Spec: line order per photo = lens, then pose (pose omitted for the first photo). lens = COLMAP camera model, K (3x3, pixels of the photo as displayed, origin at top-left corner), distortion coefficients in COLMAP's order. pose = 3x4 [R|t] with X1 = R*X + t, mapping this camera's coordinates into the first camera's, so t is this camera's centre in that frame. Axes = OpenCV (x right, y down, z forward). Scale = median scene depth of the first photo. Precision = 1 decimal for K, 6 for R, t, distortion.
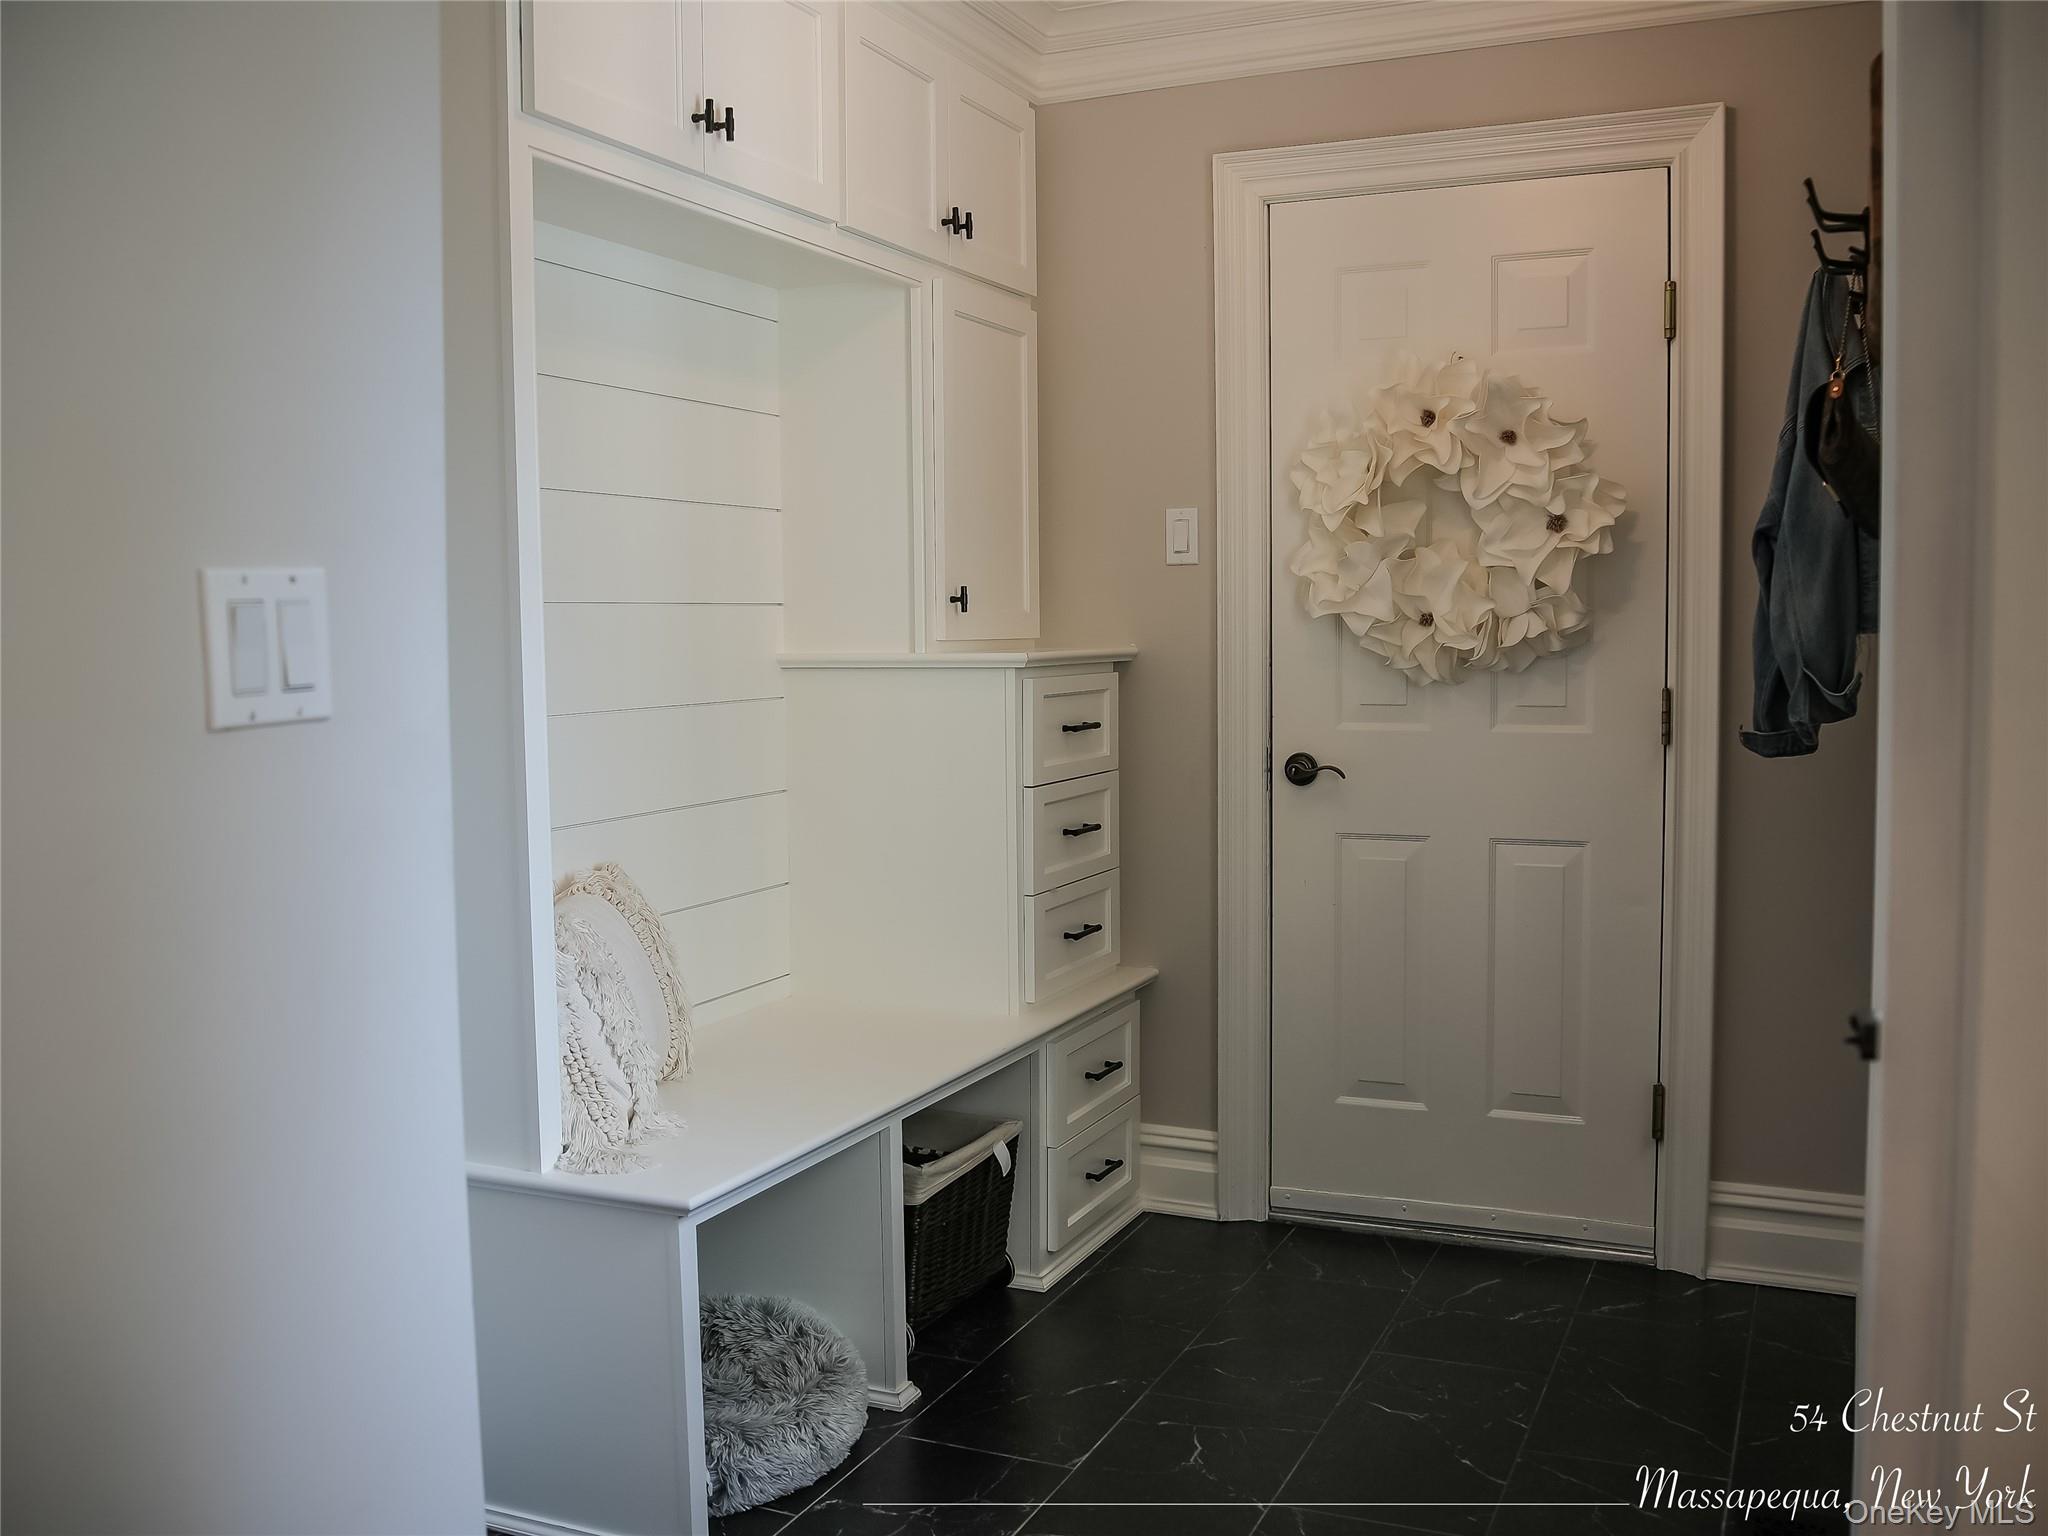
lens RADIAL K [[1877.0, 0, 1034.1], [0, 1877.0, 770.8], [0, 0, 1]] dist [-0.066770, 0.000000]
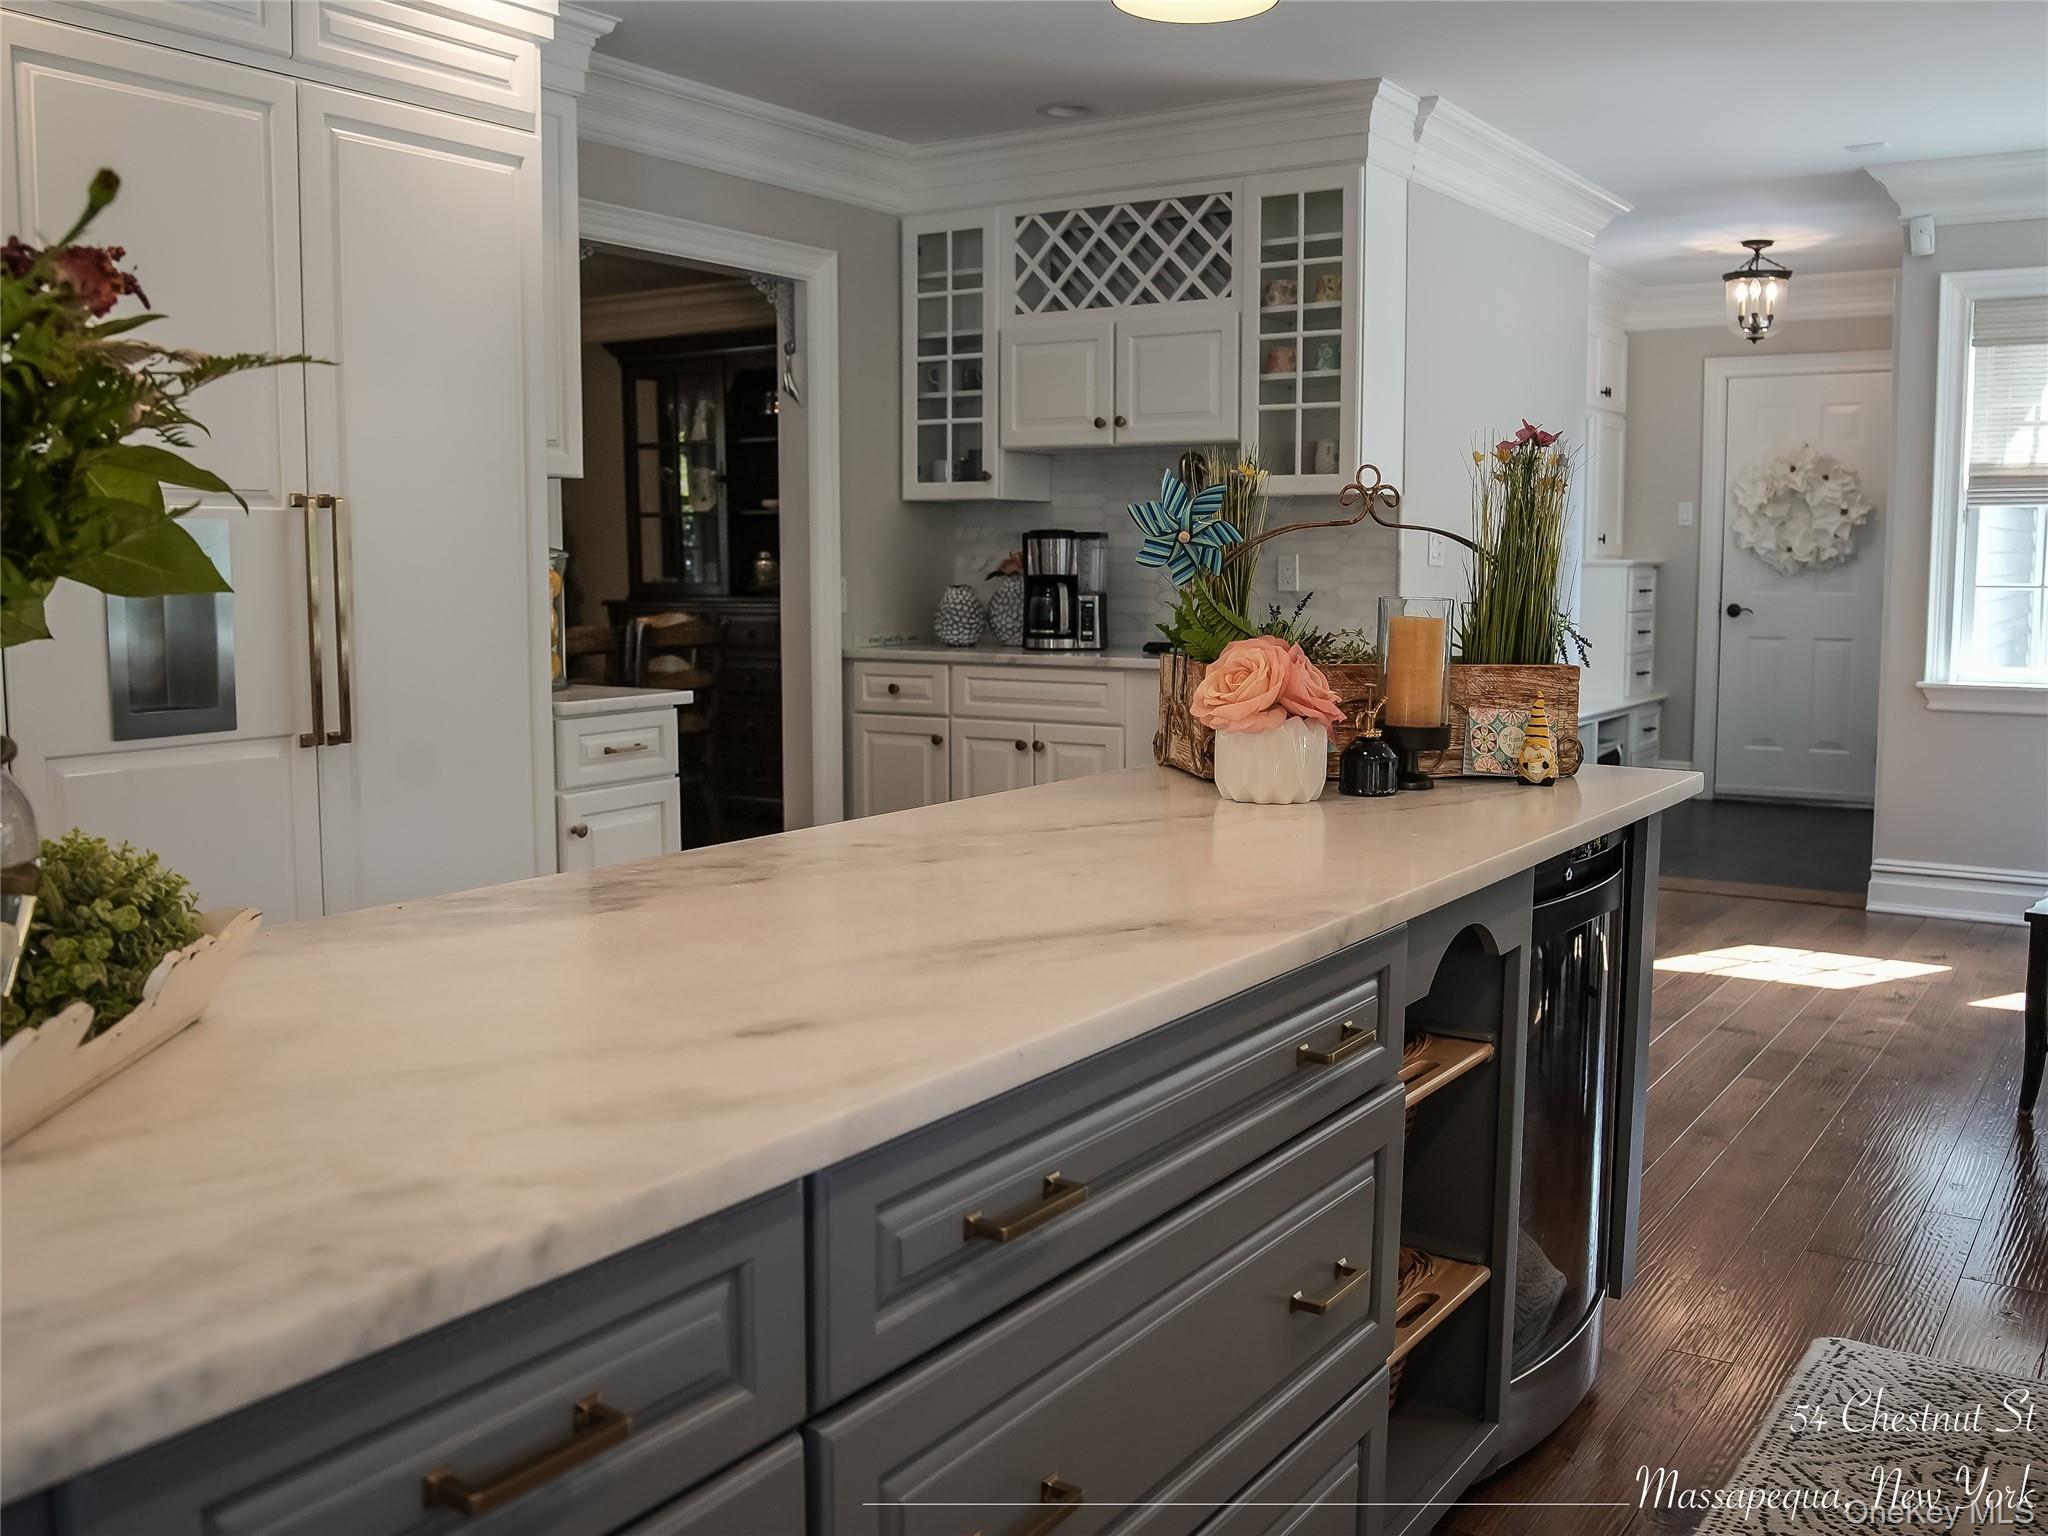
lens RADIAL K [[1877.0, 0, 1017.4], [0, 1877.0, 774.7], [0, 0, 1]] dist [-0.066770, 0.000000]
pose [[0.986880, 0.027581, -0.159082, -0.409814], [-0.021611, 0.999000, 0.039138, 0.146571], [0.160003, -0.035186, 0.986489, -1.634805]]
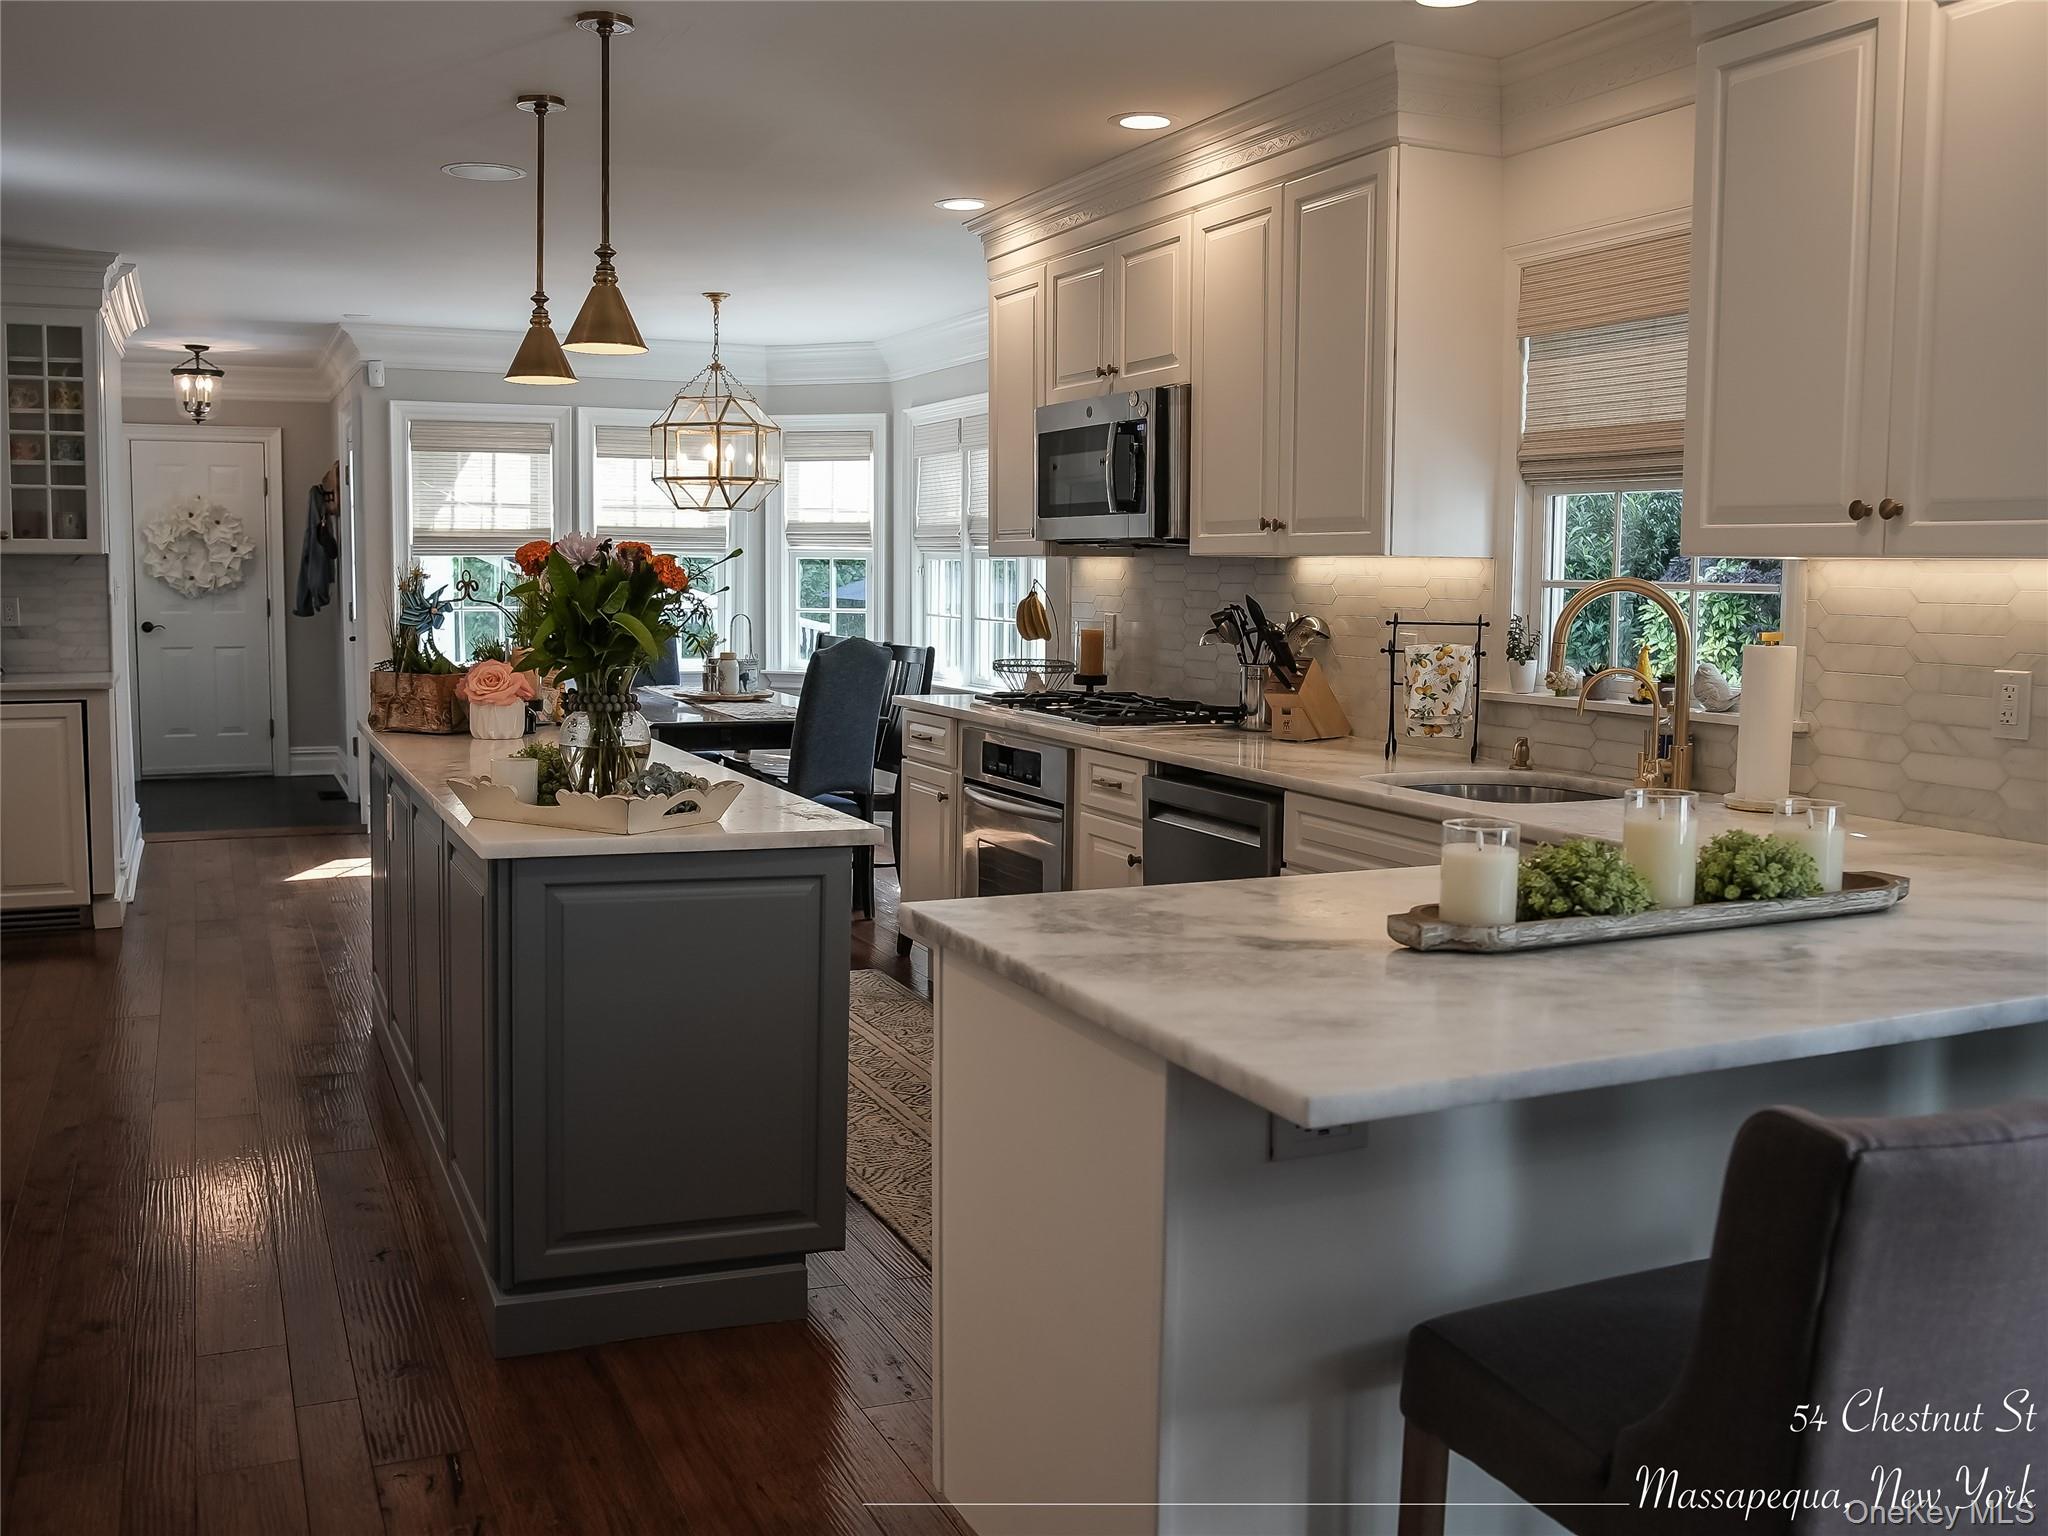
lens RADIAL K [[1877.0, 0, 1030.6], [0, 1877.0, 771.5], [0, 0, 1]] dist [-0.066770, 0.000000]
pose [[0.666073, -0.063682, 0.743163, -1.209111], [0.040898, 0.997968, 0.048860, 0.153183], [-0.744764, -0.002151, 0.667324, -2.181417]]
